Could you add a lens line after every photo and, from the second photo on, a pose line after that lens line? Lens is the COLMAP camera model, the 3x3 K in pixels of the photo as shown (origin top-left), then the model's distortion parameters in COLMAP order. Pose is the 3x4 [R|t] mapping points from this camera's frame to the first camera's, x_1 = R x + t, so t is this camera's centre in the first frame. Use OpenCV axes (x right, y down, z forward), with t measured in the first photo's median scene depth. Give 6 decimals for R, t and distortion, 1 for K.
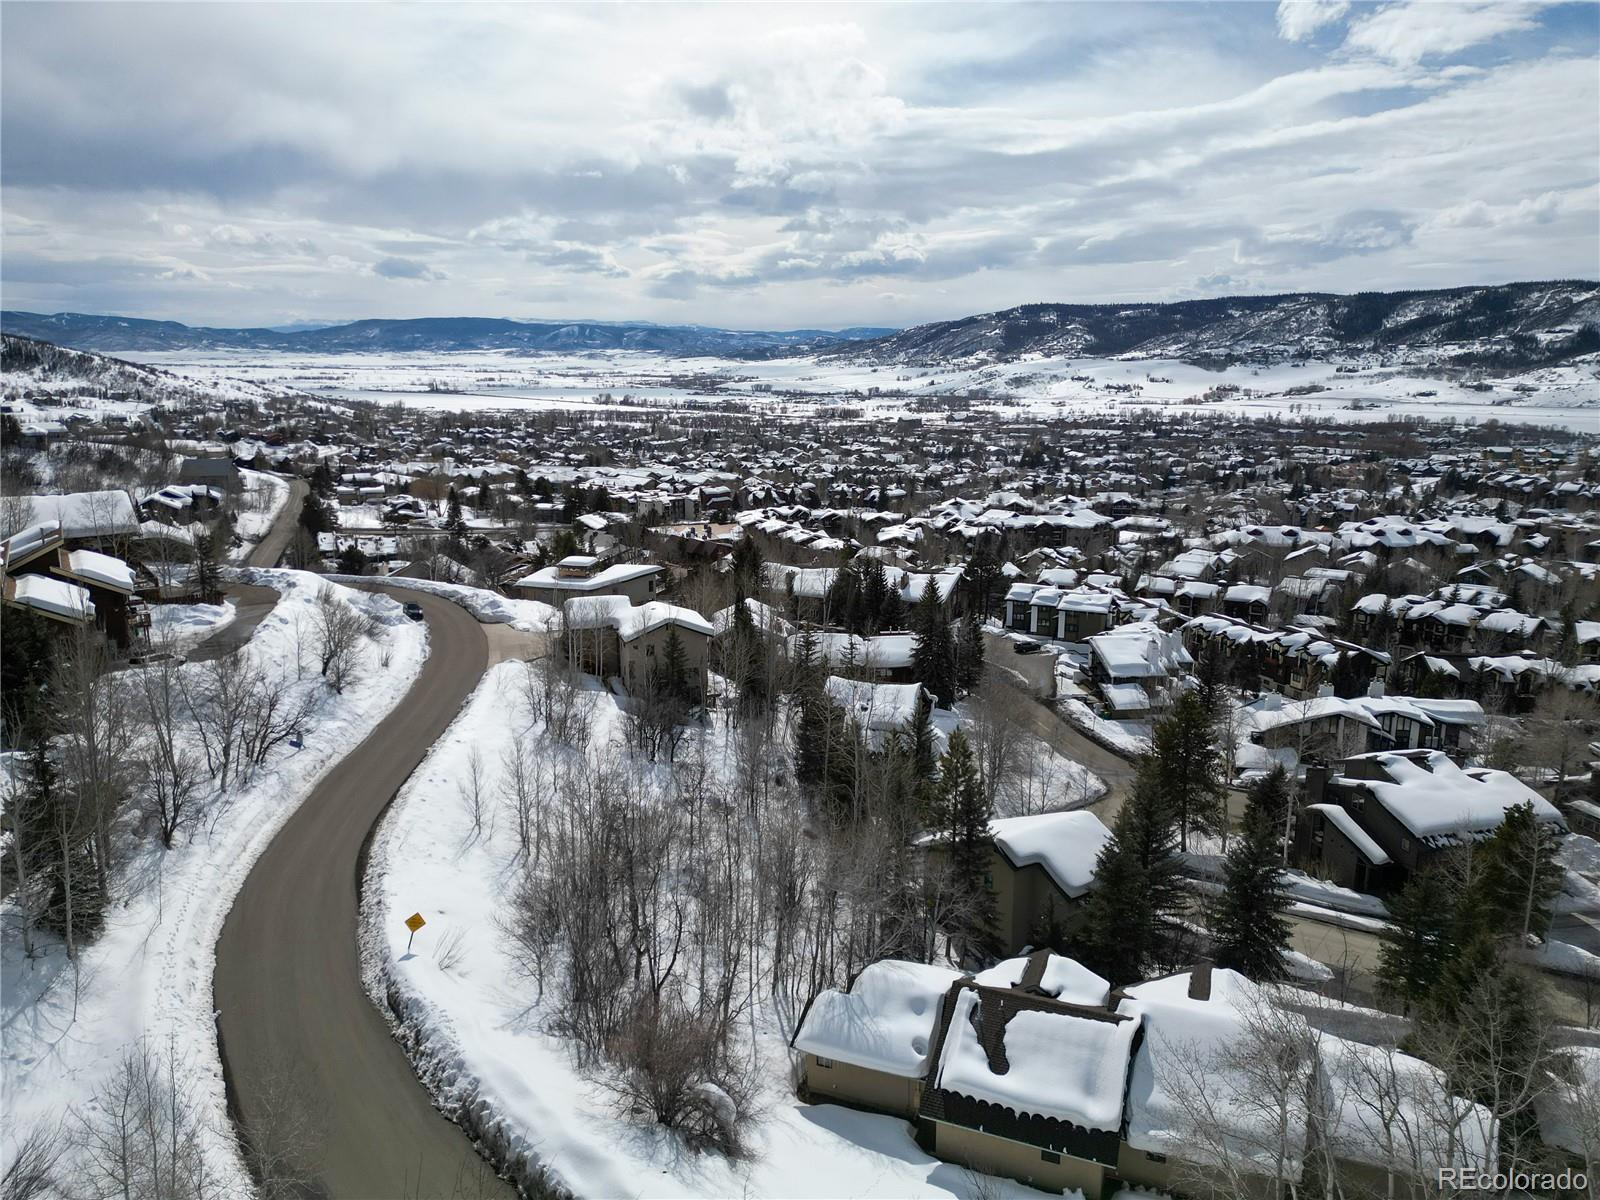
lens RADIAL K [[1122.2, 0, 794.4], [0, 1122.2, 605.0], [0, 0, 1]] dist [0.088561, -0.090554]
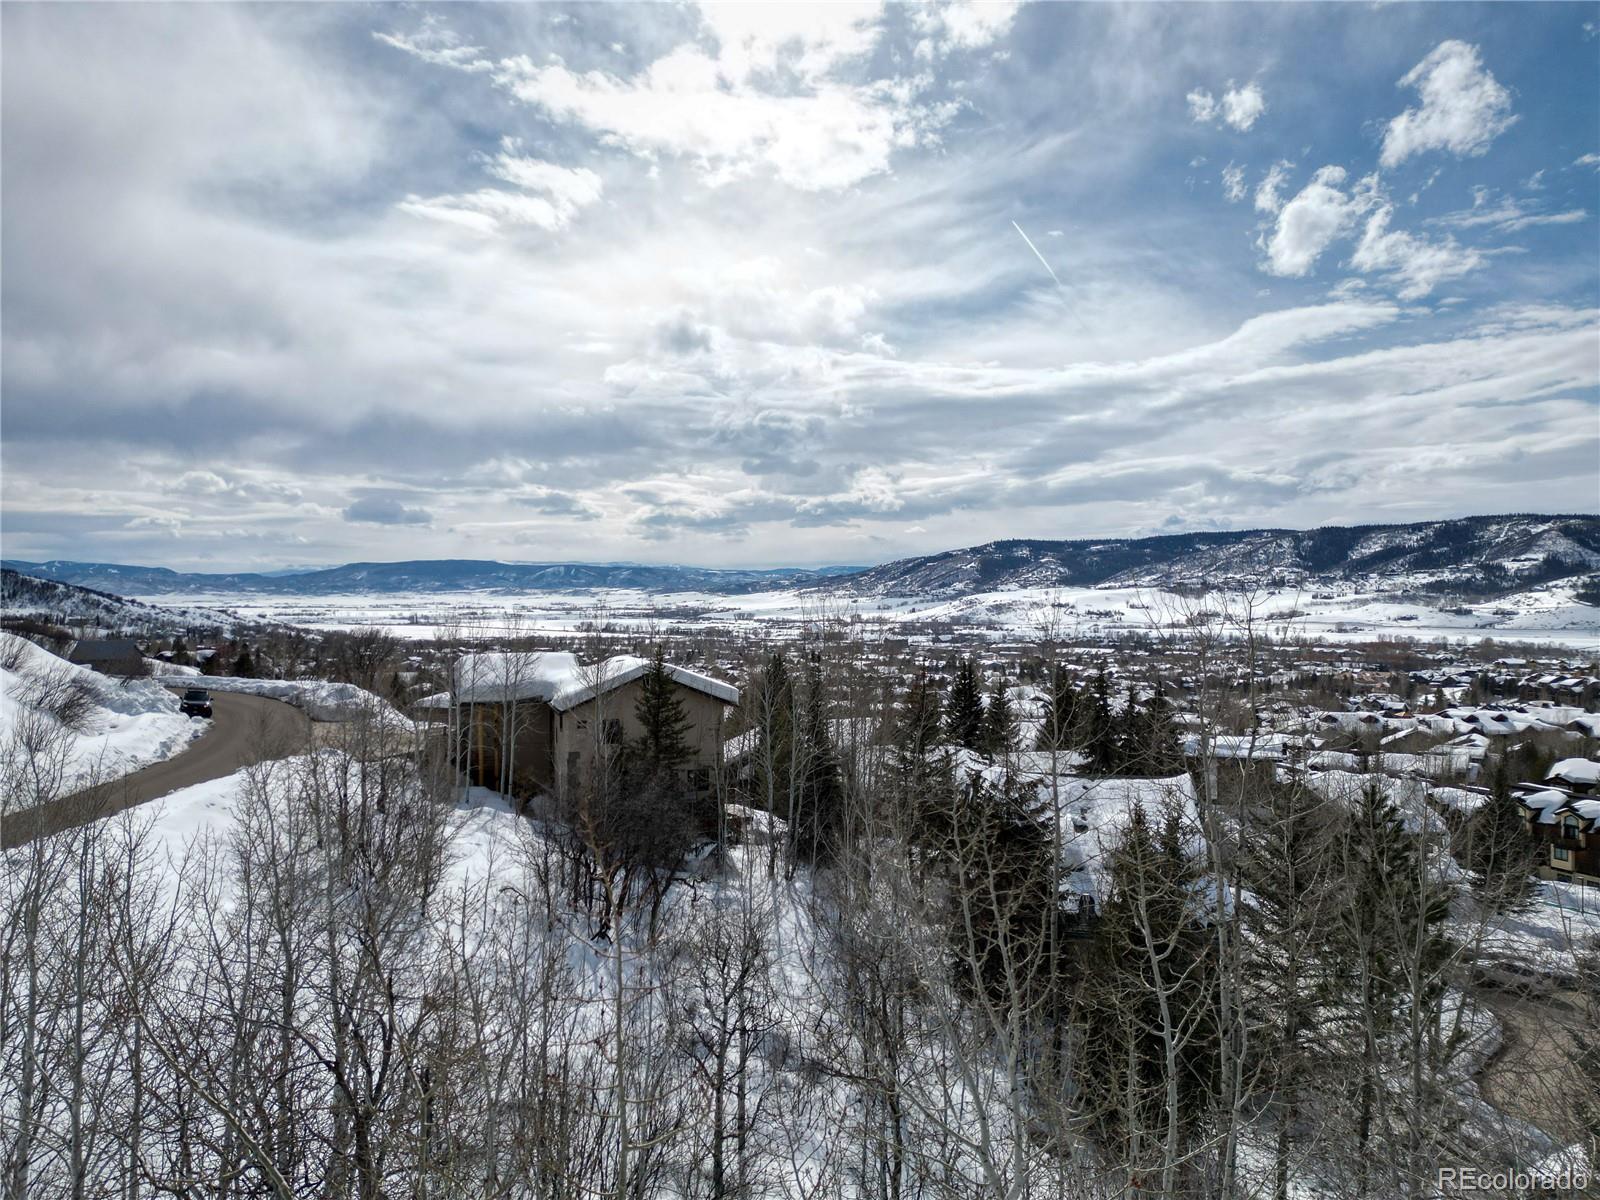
lens RADIAL K [[1122.2, 0, 794.1], [0, 1122.2, 606.3], [0, 0, 1]] dist [0.088561, -0.090554]
pose [[0.999809, -0.008294, 0.017691, -0.004958], [0.011749, 0.978653, -0.205185, 0.008019], [-0.015611, 0.205353, 0.978563, 0.044389]]
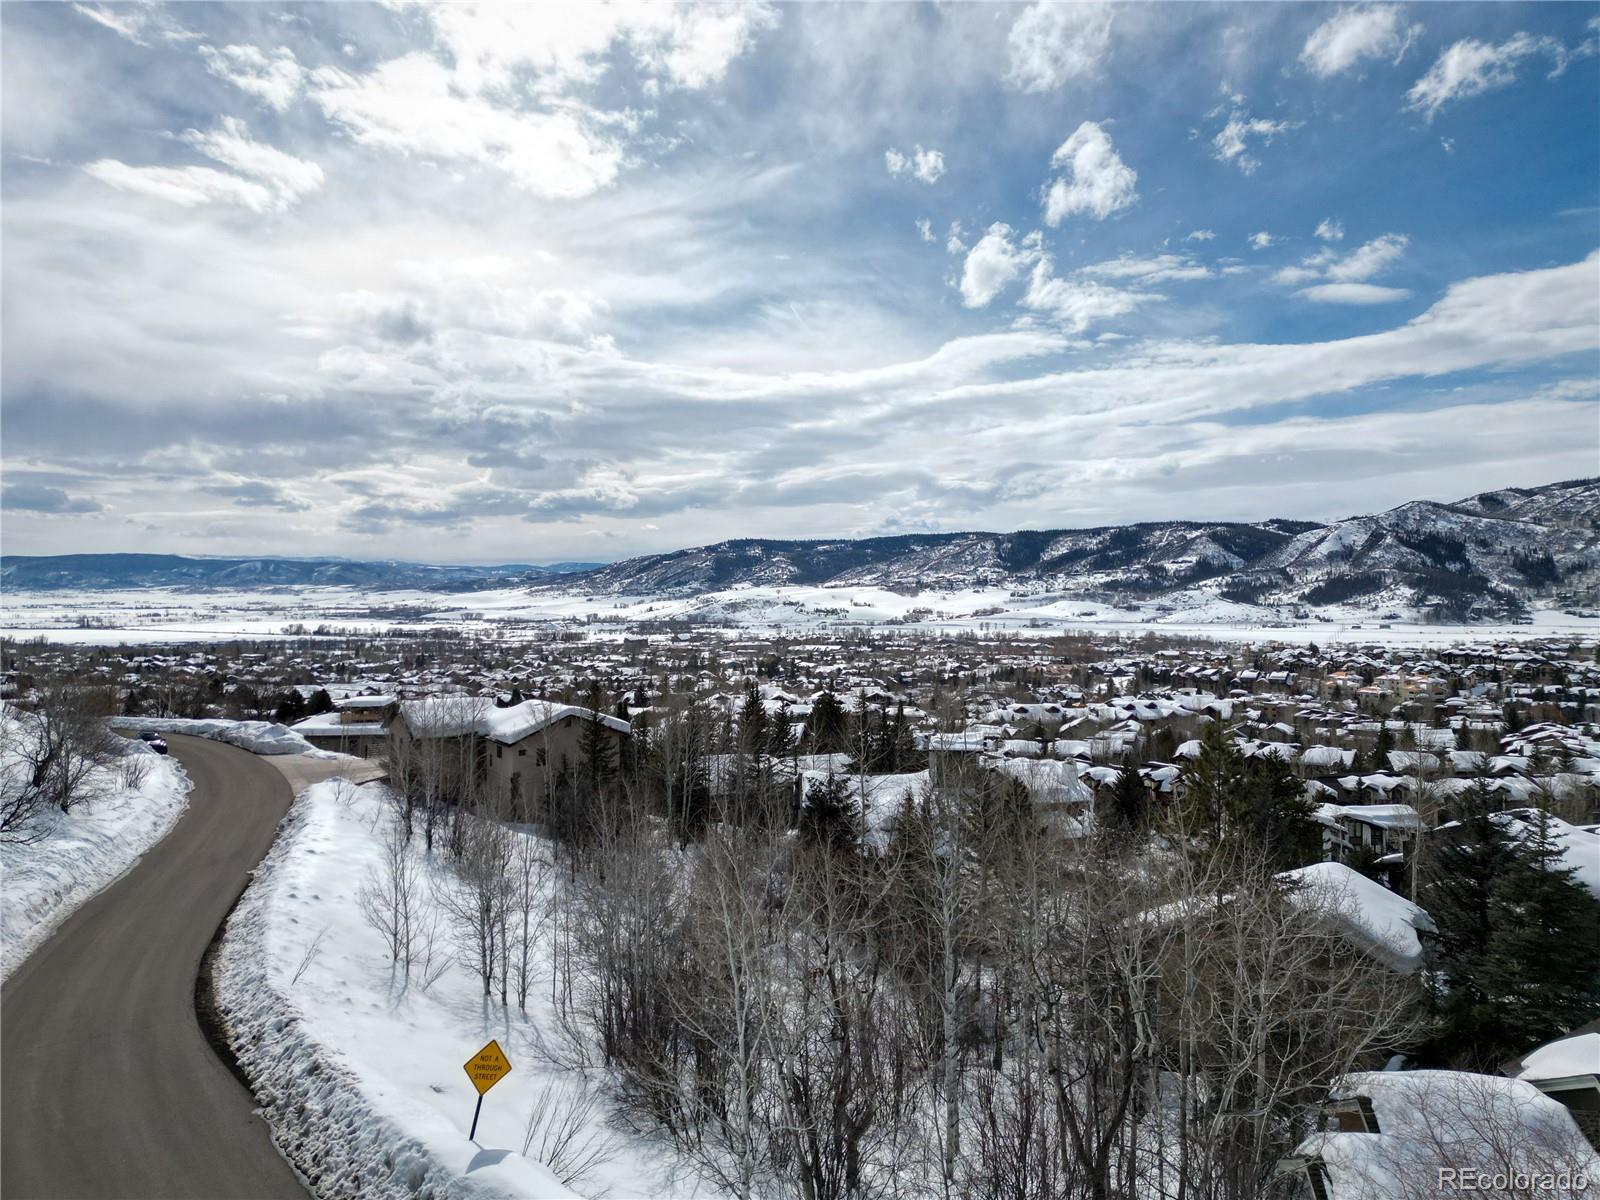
lens RADIAL K [[1122.2, 0, 798.0], [0, 1122.2, 594.8], [0, 0, 1]] dist [0.088561, -0.090554]
pose [[0.966936, -0.010410, 0.254807, -0.013670], [0.064053, 0.977051, -0.203148, 0.008559], [-0.246845, 0.212752, 0.945412, 0.023513]]
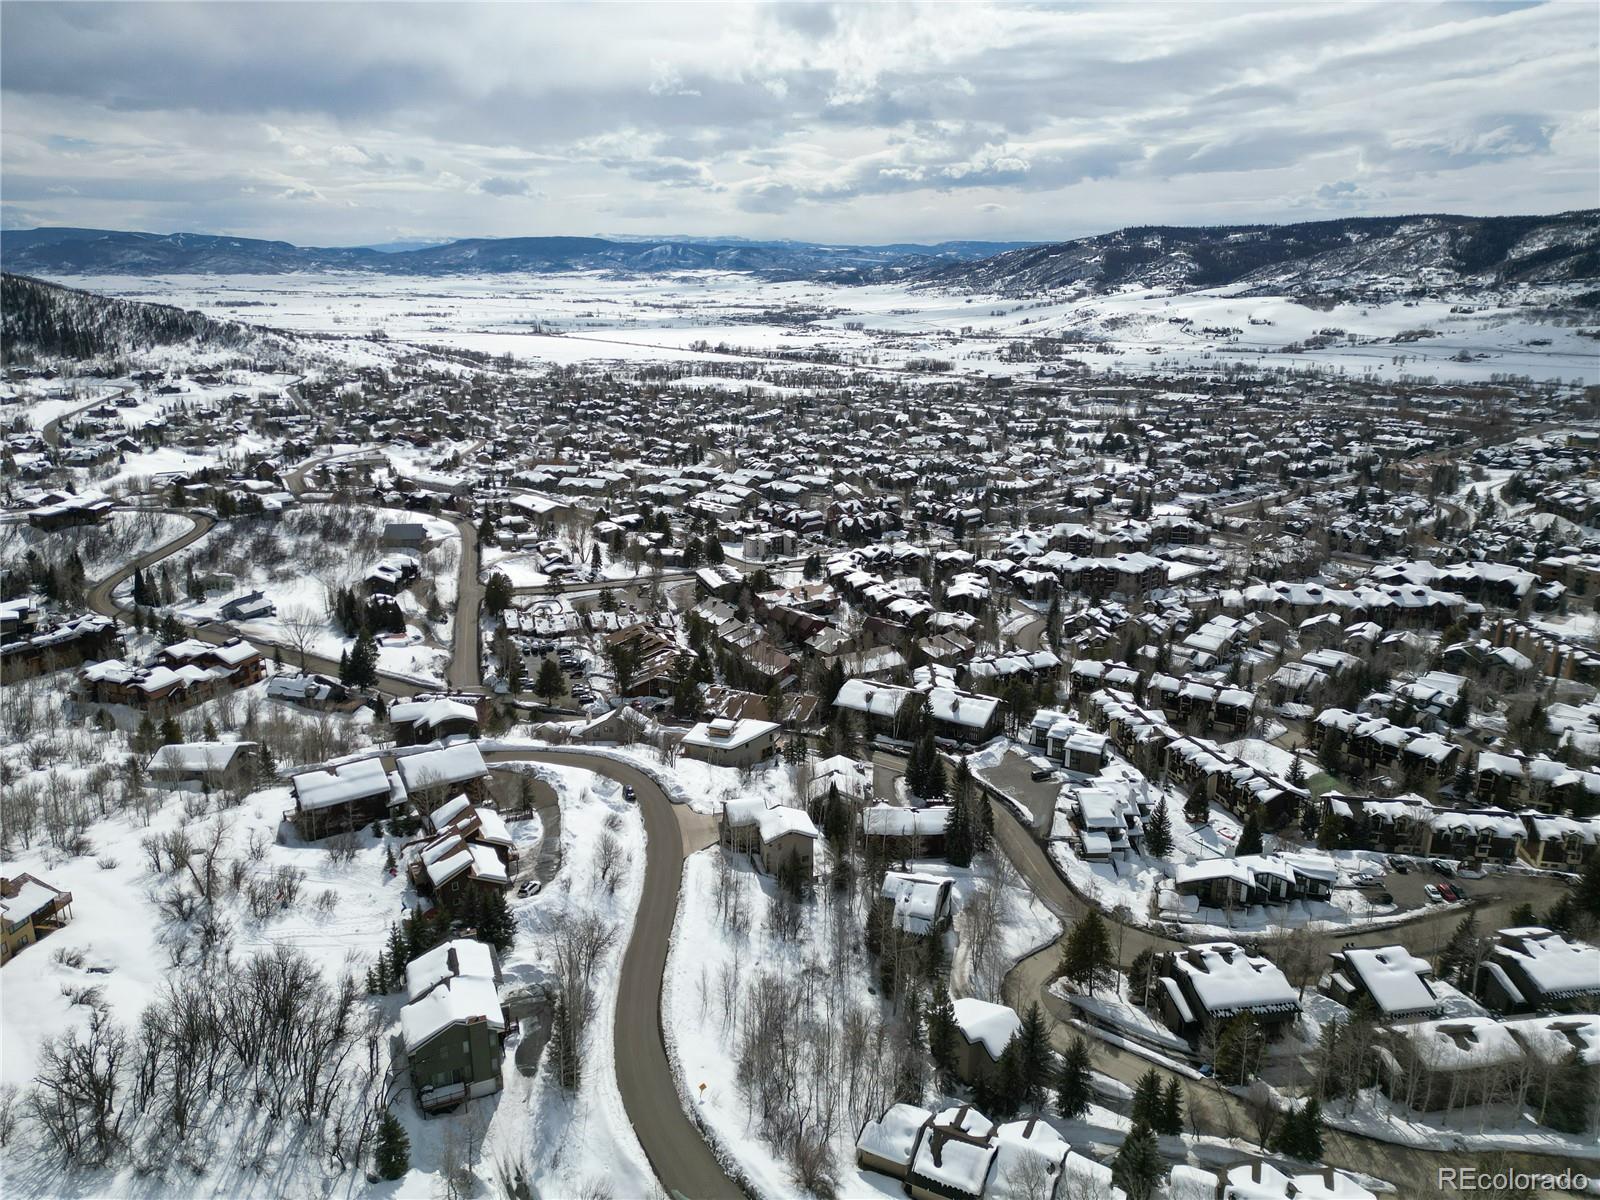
lens RADIAL K [[1122.2, 0, 792.6], [0, 1122.2, 607.5], [0, 0, 1]] dist [0.088561, -0.090554]
pose [[0.996717, 0.020719, -0.078269, 0.001228], [-0.014908, 0.997138, 0.074119, -0.039059], [0.079581, -0.072709, 0.994173, -0.056184]]
